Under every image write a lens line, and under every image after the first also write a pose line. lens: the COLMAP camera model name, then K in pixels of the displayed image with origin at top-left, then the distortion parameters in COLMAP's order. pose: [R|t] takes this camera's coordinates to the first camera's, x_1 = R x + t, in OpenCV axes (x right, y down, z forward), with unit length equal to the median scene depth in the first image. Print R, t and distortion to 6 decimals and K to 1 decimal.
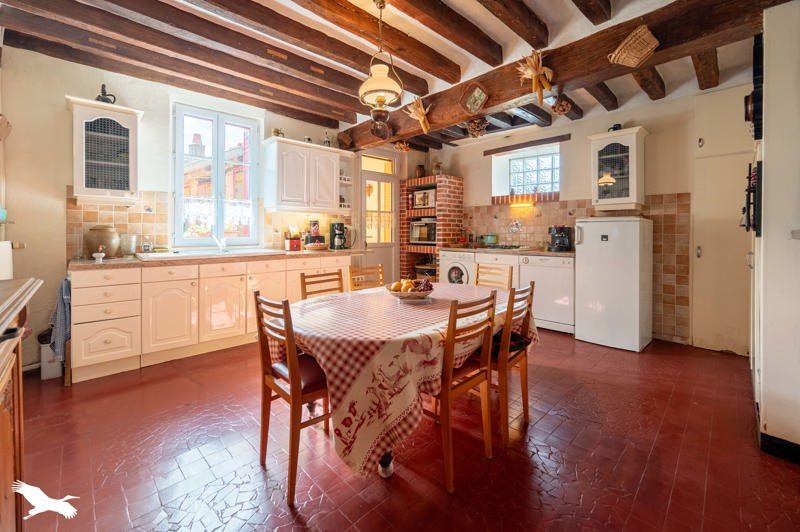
lens RADIAL K [[330.0, 0, 408.3], [0, 330.0, 231.3], [0, 0, 1]] dist [0.002347, -0.000008]
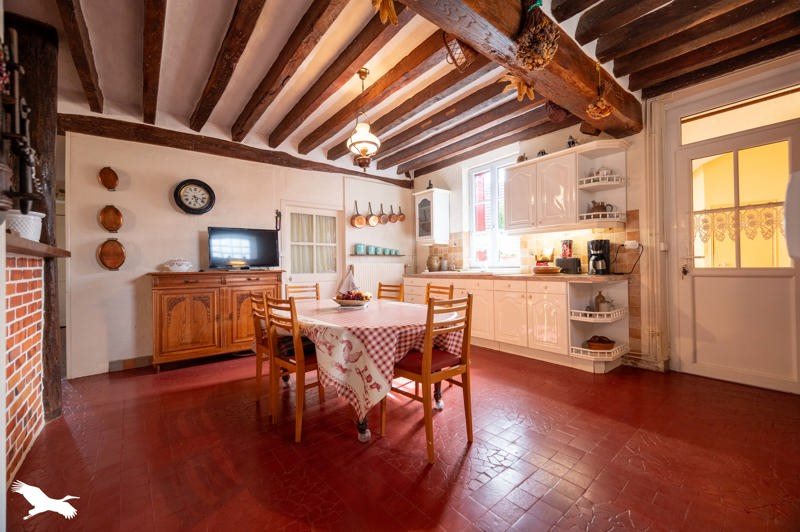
lens RADIAL K [[330.0, 0, 401.1], [0, 330.0, 266.7], [0, 0, 1]] dist [0.002347, -0.000008]
pose [[-0.117533, 0.003287, -0.993064, 0.650950], [0.018933, 0.999820, 0.001068, 0.029451], [0.992889, -0.018676, -0.117574, 0.709254]]
